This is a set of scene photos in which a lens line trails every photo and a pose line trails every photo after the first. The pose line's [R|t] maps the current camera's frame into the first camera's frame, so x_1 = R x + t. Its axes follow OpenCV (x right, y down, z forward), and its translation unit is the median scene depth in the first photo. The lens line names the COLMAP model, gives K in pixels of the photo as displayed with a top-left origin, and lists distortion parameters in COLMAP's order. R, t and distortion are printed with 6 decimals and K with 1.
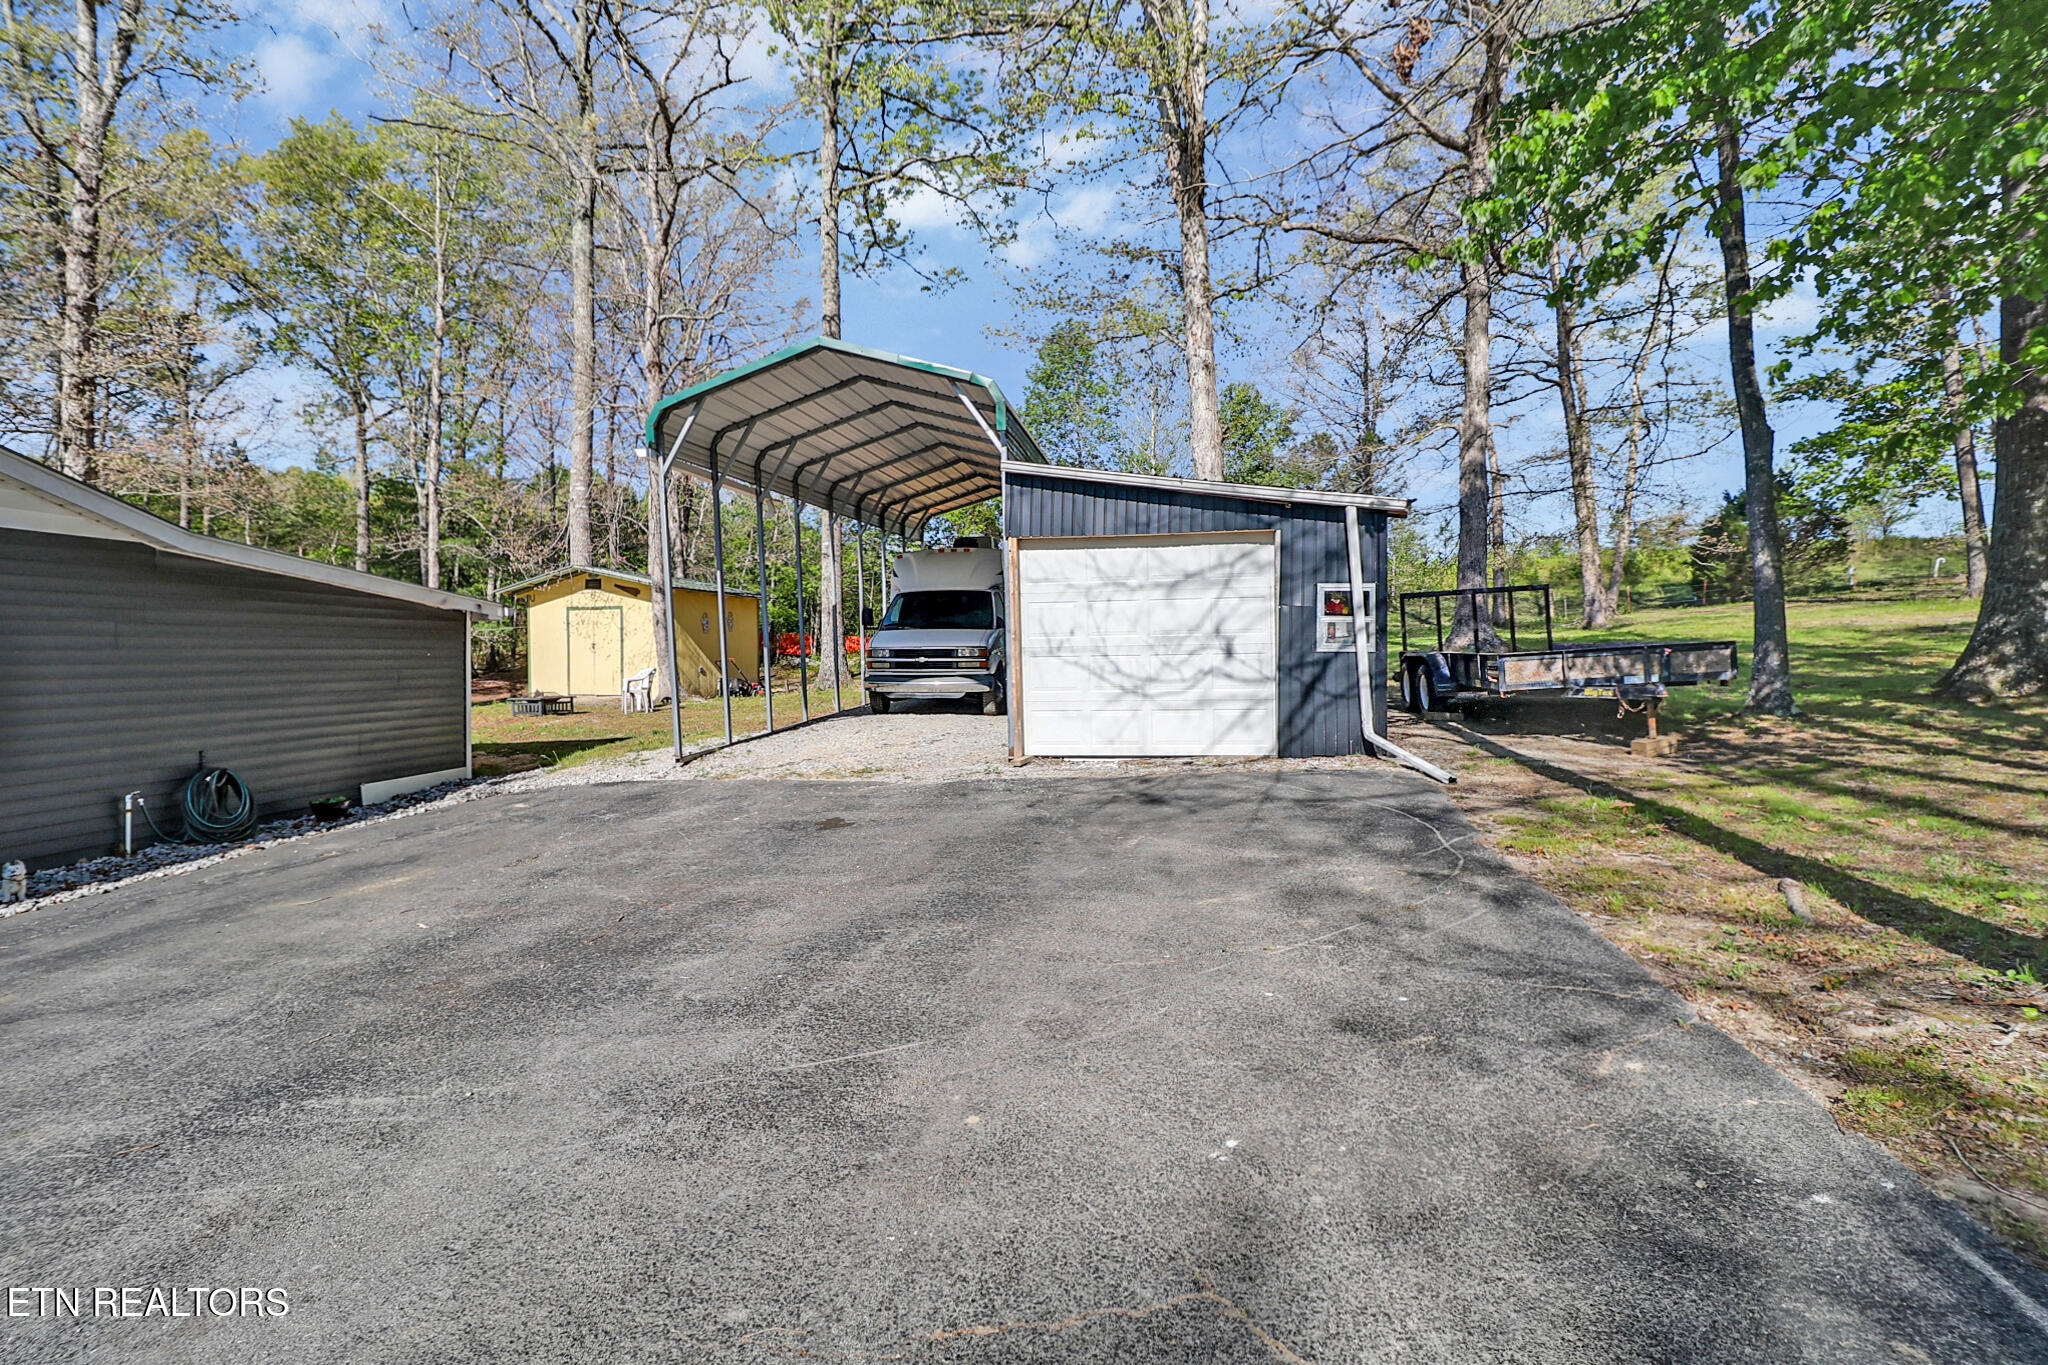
lens RADIAL K [[950.8, 0, 1003.2], [0, 950.8, 648.9], [0, 0, 1]] dist [-0.000273, -0.014142]
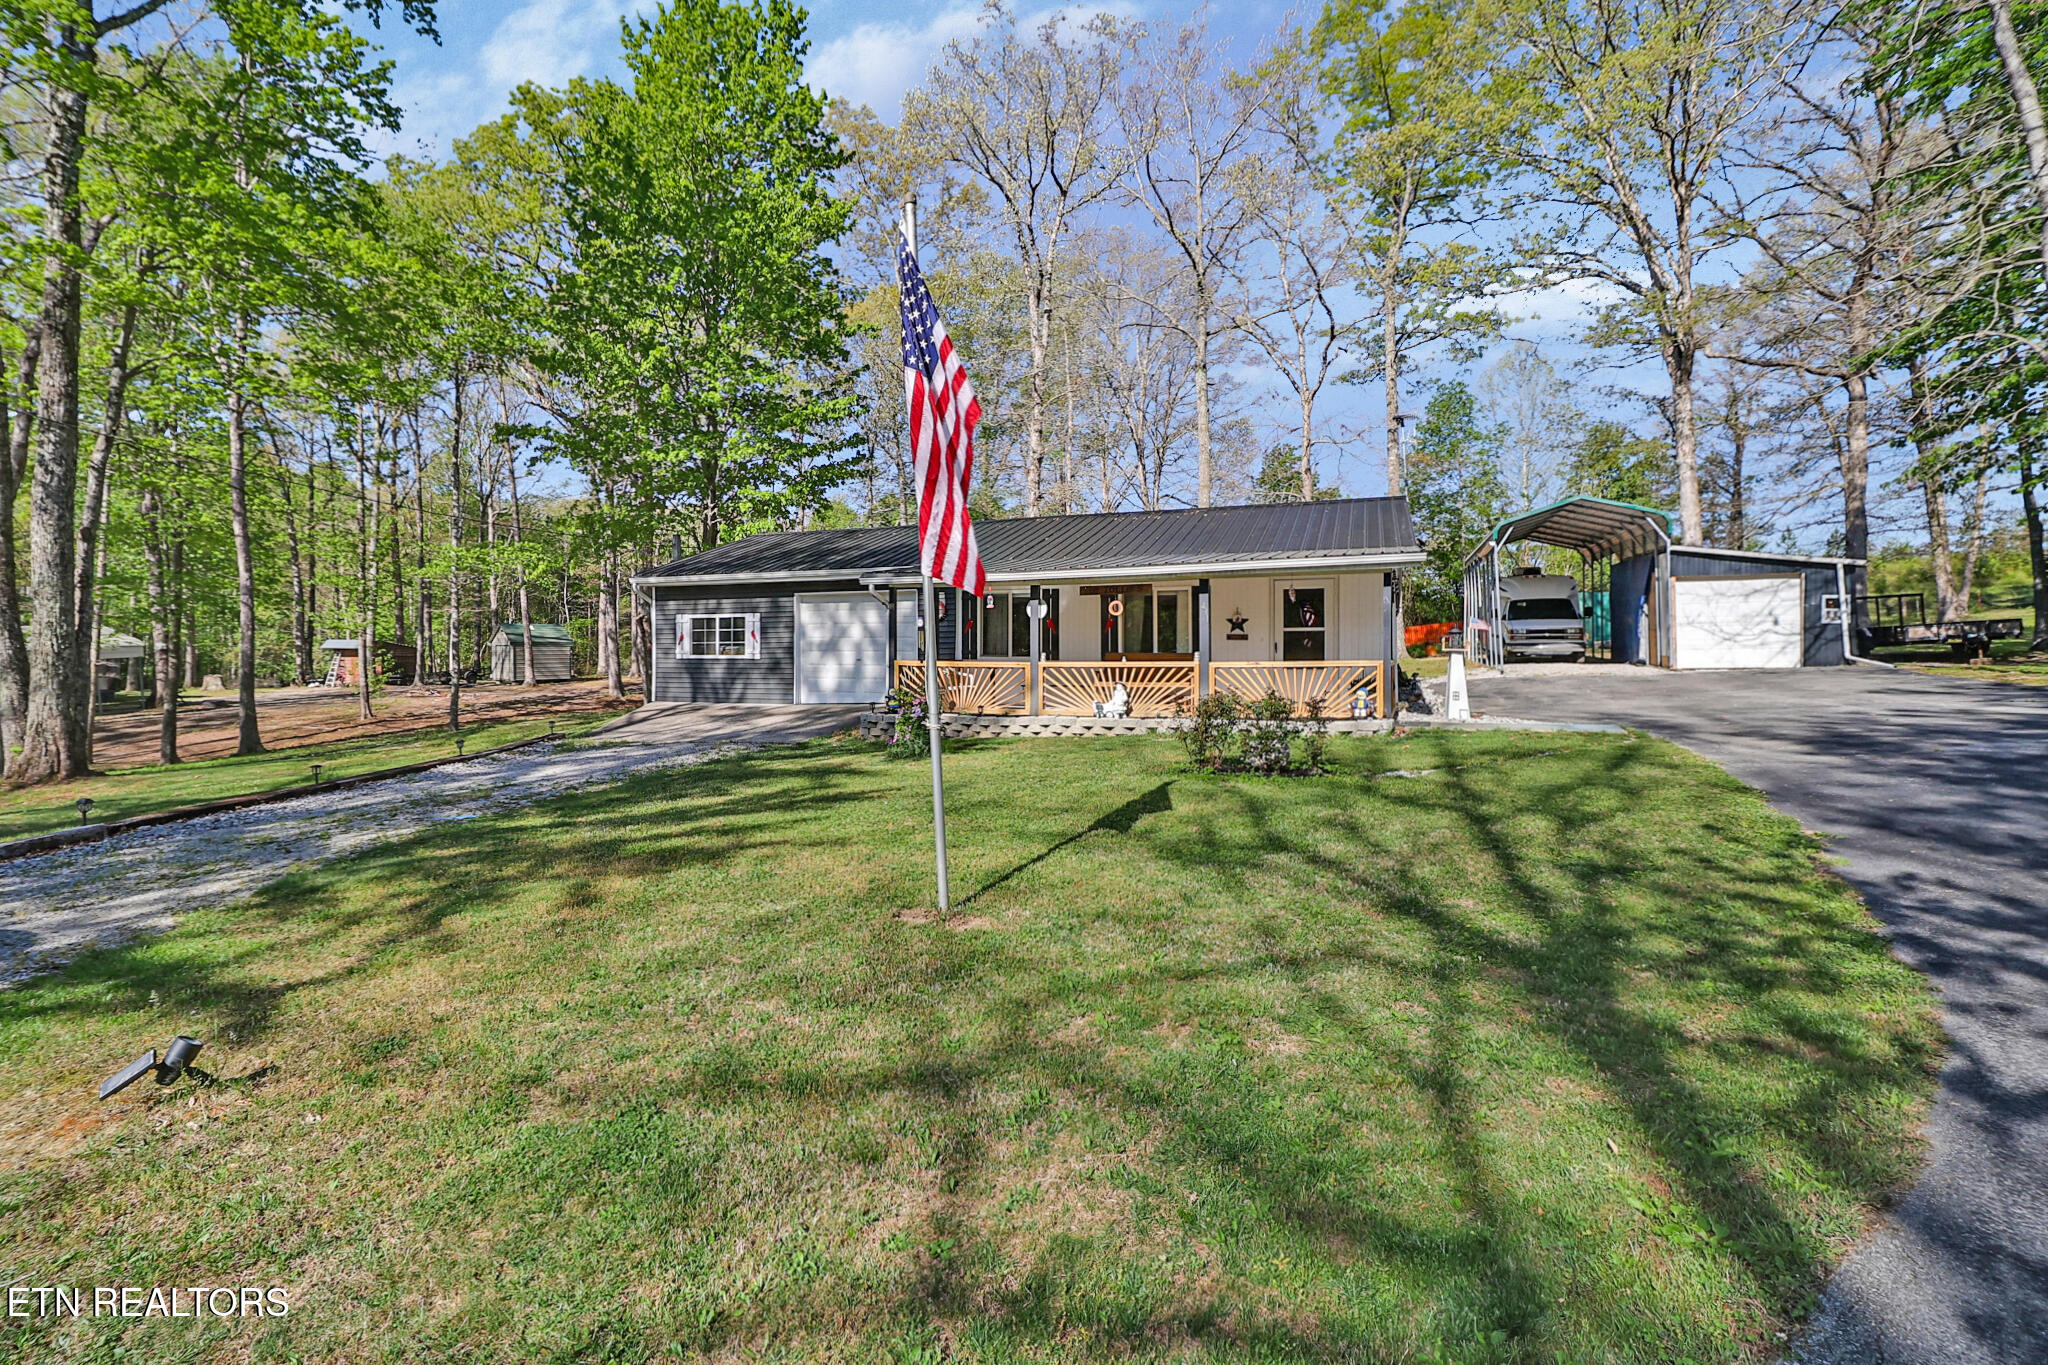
lens RADIAL K [[950.8, 0, 1003.2], [0, 950.8, 648.9], [0, 0, 1]] dist [-0.000273, -0.014142]
pose [[0.974084, 0.001879, -0.226181, -0.718490], [-0.003638, 0.999966, -0.007359, 0.058433], [0.226159, 0.007991, 0.974058, -1.126828]]
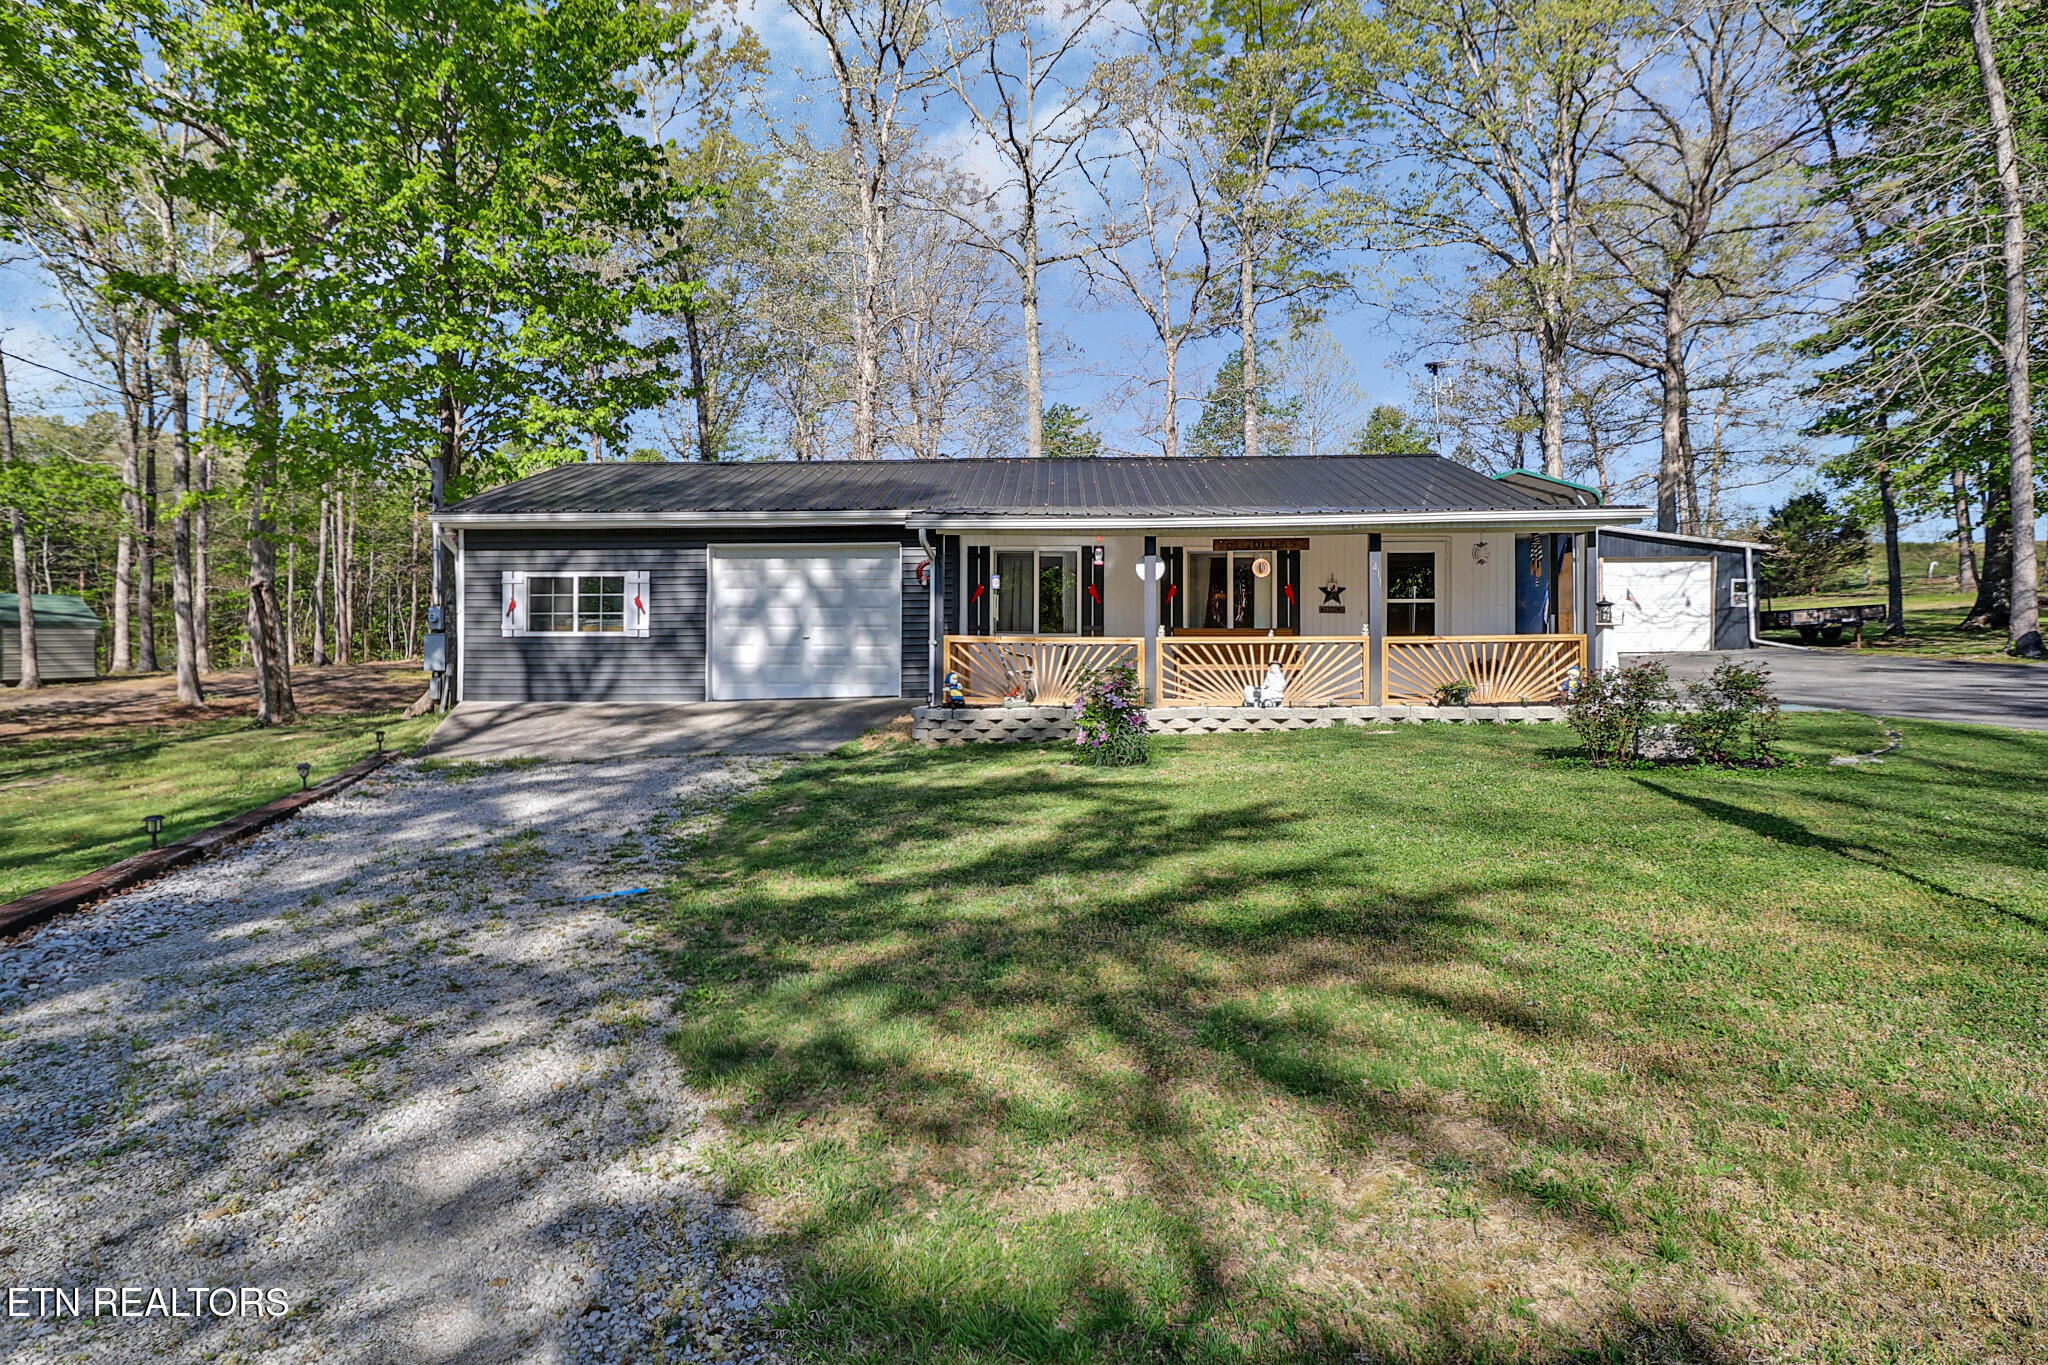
lens RADIAL K [[1105.8, 0, 1017.4], [0, 1105.8, 654.4], [0, 0, 1]] dist [-0.002326, -0.002044]
pose [[0.994749, 0.003183, 0.102293, -1.104517], [-0.003656, 0.999983, 0.004434, 0.074859], [-0.102277, -0.004785, 0.994744, -1.017888]]
